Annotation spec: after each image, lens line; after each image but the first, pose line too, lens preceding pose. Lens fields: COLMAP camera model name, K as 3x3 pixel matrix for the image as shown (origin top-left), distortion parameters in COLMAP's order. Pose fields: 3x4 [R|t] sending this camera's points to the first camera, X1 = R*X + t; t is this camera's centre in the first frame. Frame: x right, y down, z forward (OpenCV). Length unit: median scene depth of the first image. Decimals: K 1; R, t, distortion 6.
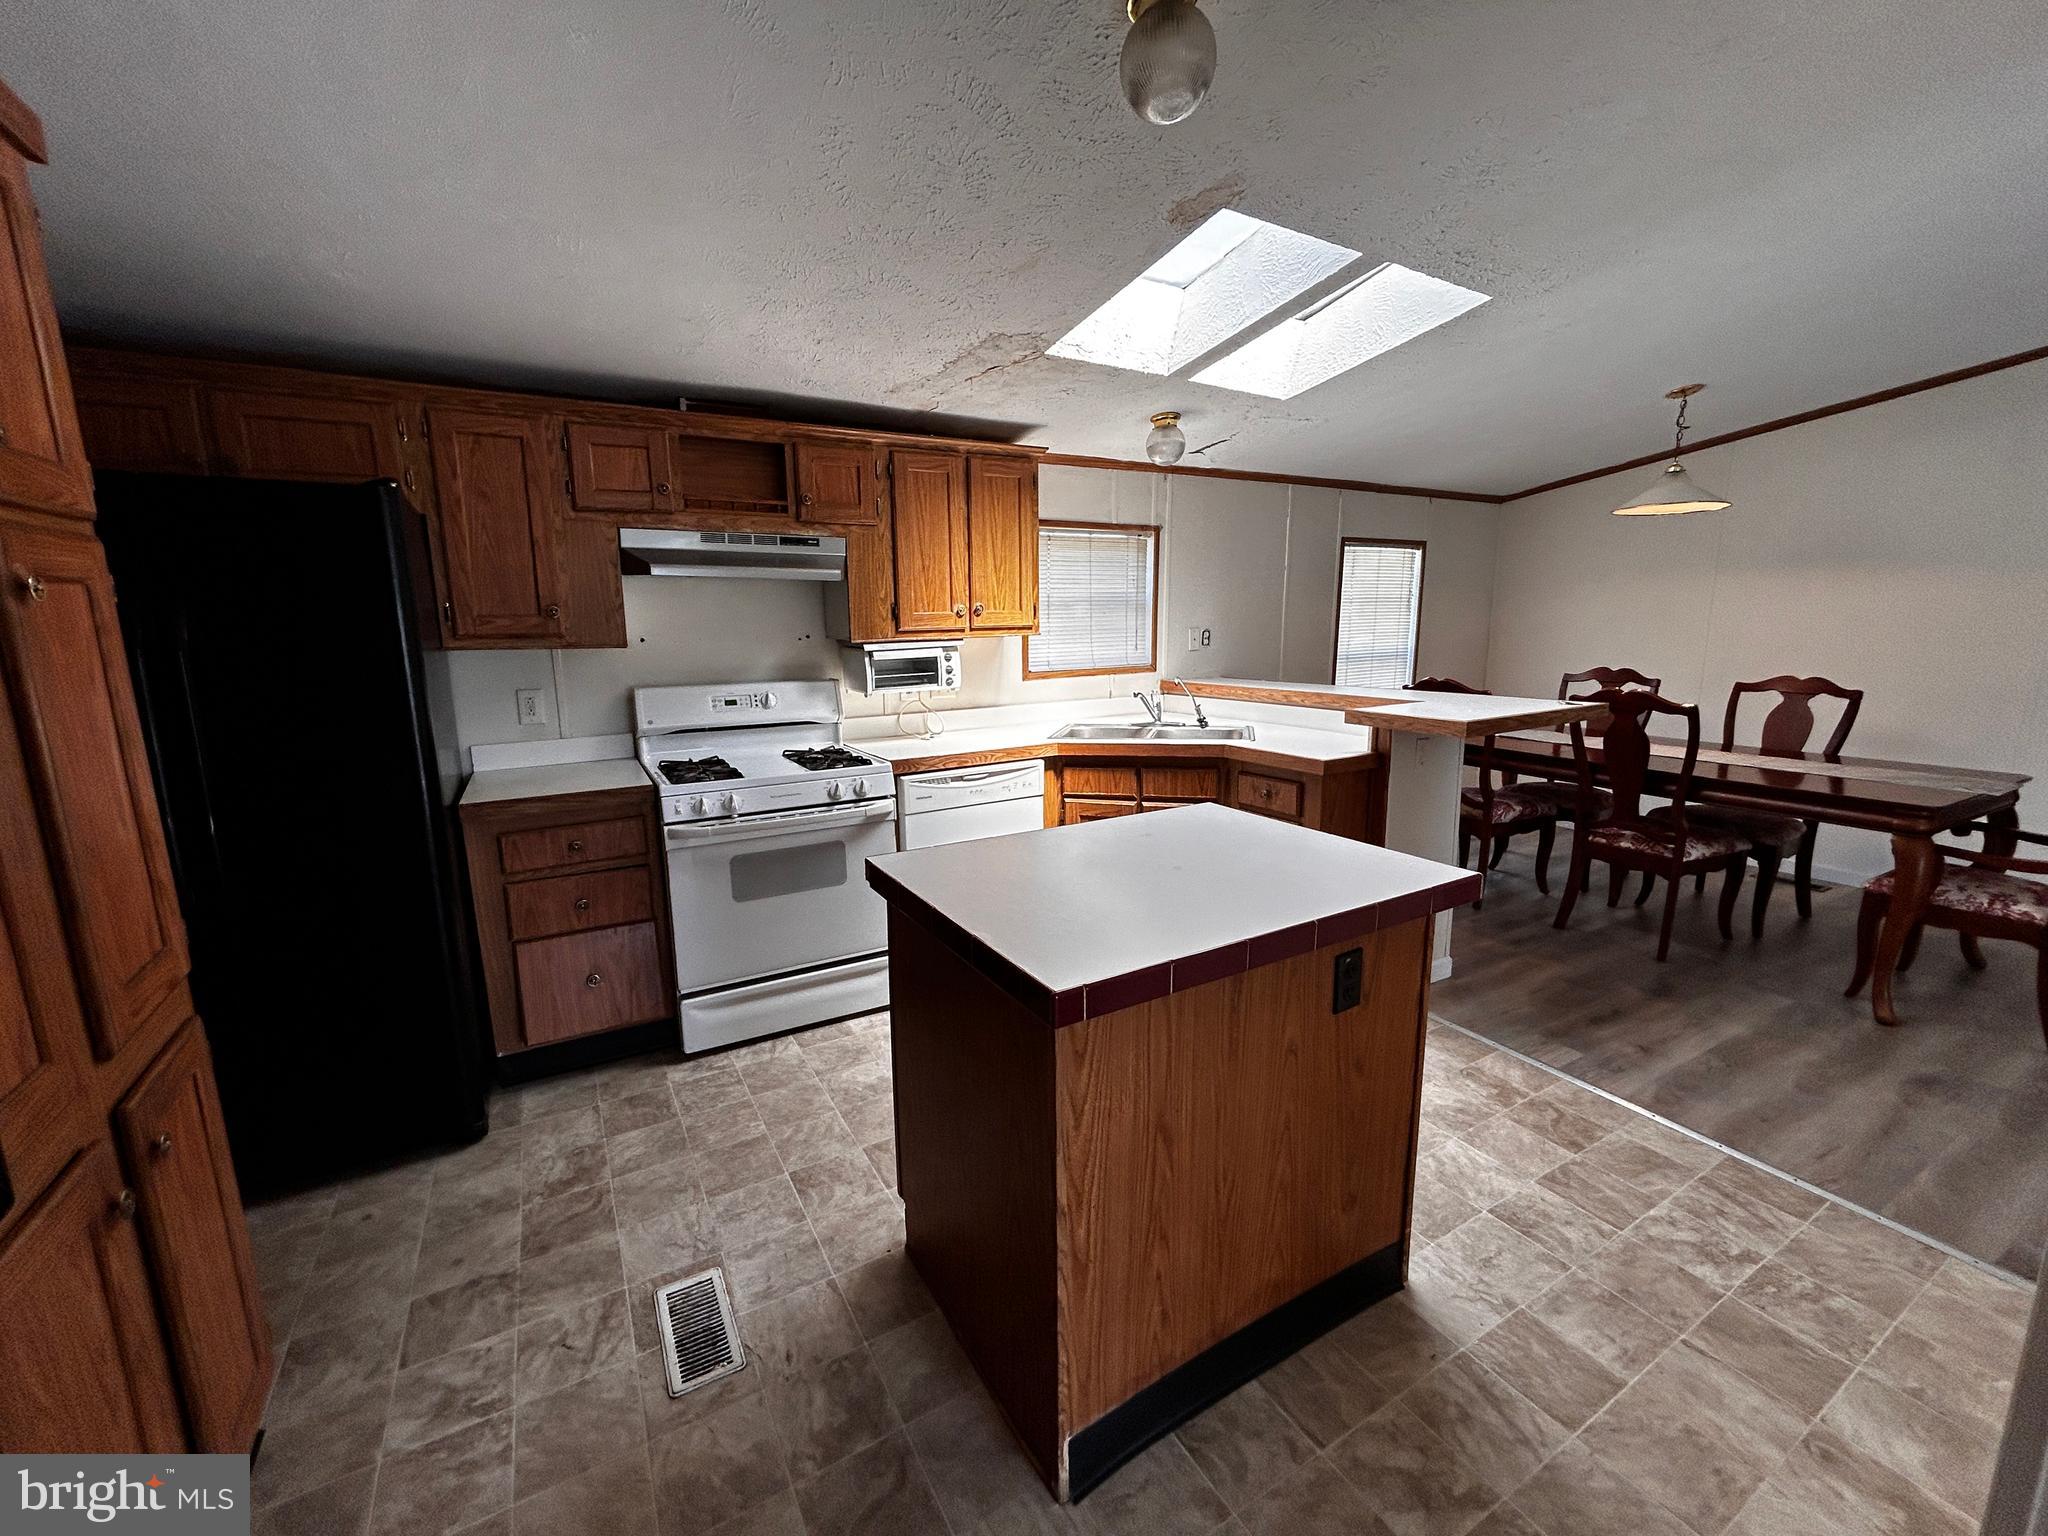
lens RADIAL K [[830.9, 0, 1013.4], [0, 830.9, 768.2], [0, 0, 1]] dist [0.002272, -0.000640]
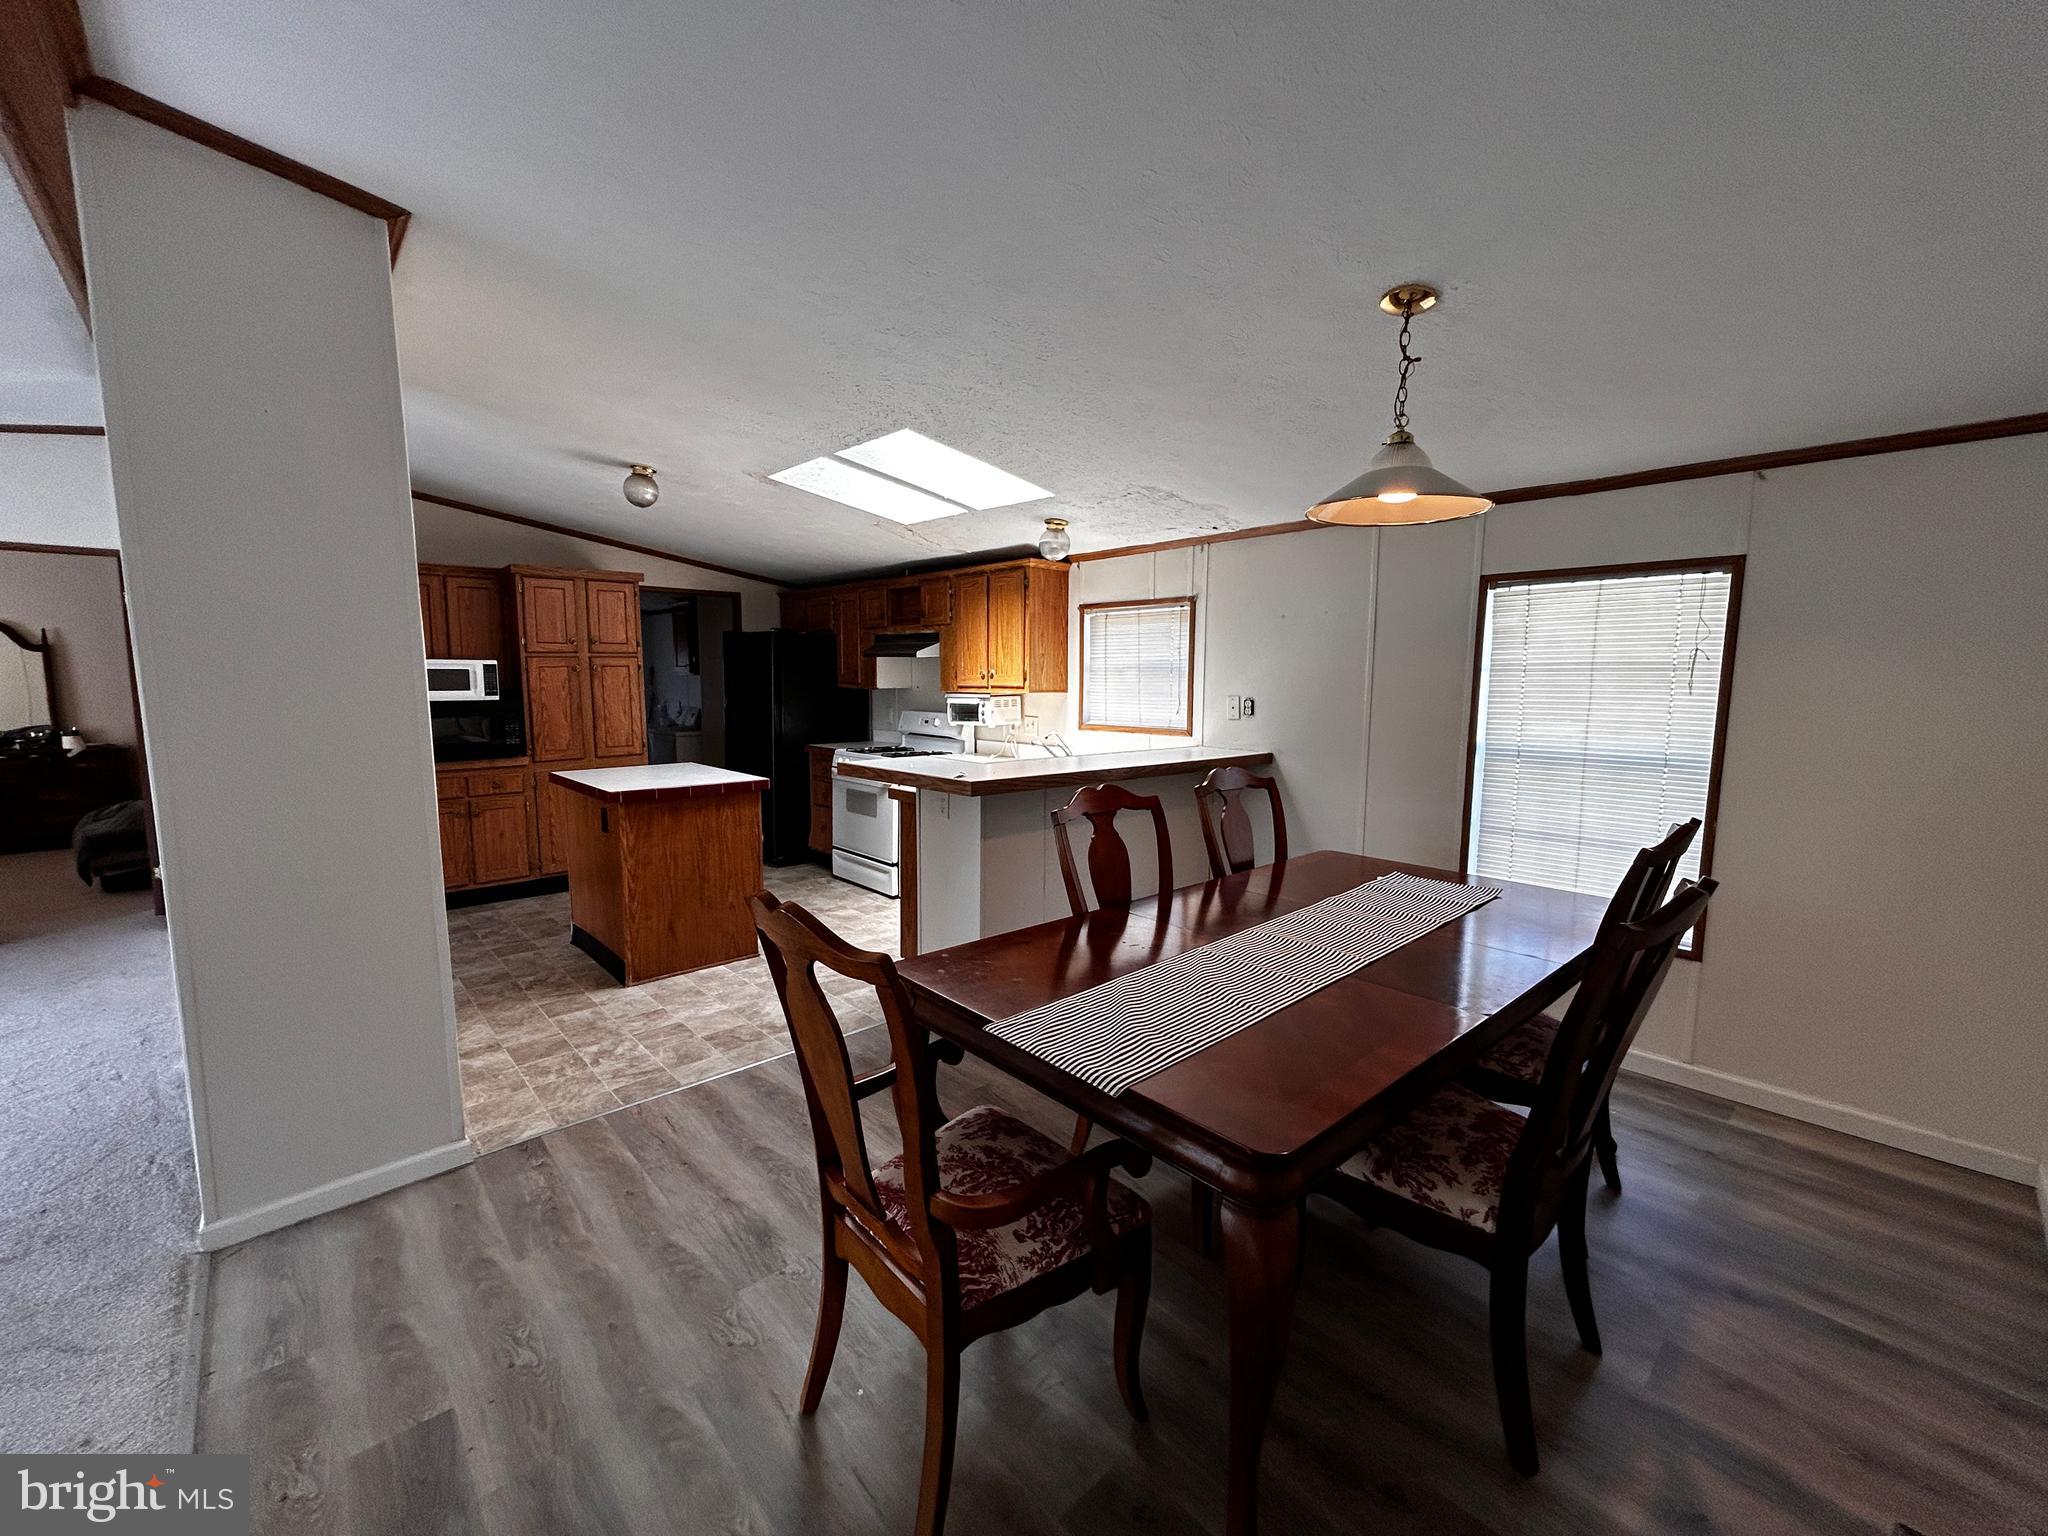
lens RADIAL K [[830.9, 0, 1013.8], [0, 830.9, 767.5], [0, 0, 1]] dist [0.002272, -0.000640]
pose [[0.215926, 0.124399, -0.968453, 1.488927], [-0.184221, 0.979228, 0.084709, -0.168197], [0.958874, 0.160119, 0.234358, 0.751010]]
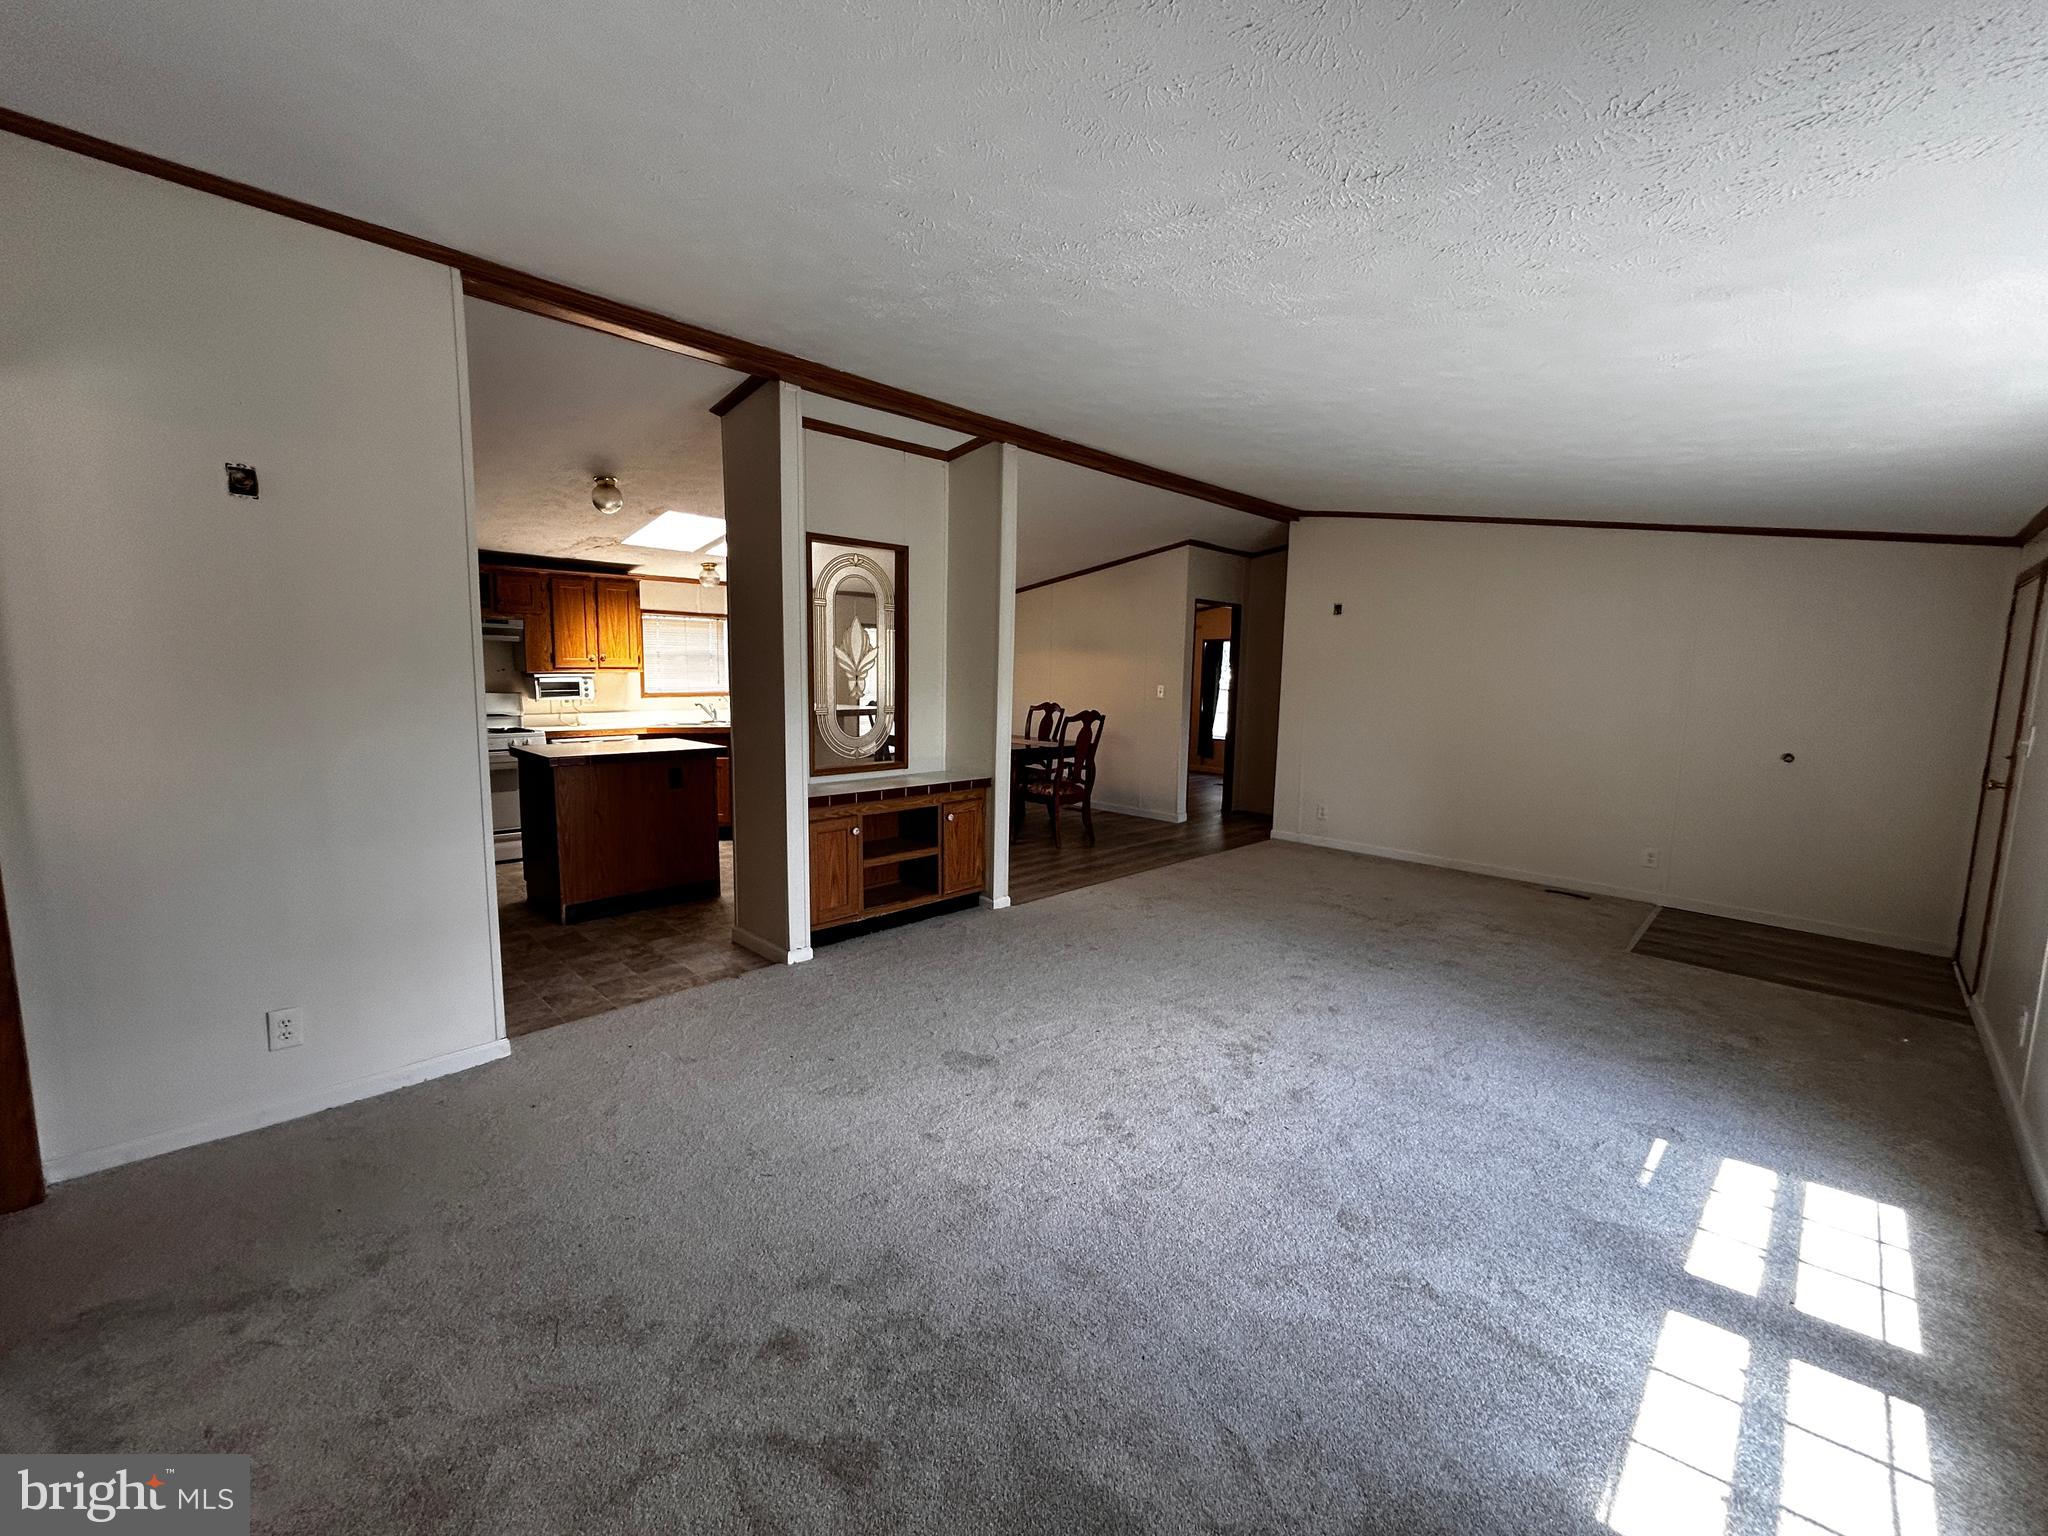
lens RADIAL K [[830.9, 0, 1013.7], [0, 830.9, 763.0], [0, 0, 1]] dist [0.002272, -0.000640]
pose [[0.965703, -0.002858, 0.259635, 0.390880], [0.019844, 0.997827, -0.062826, 0.199104], [-0.258892, 0.065823, 0.963661, -1.128262]]
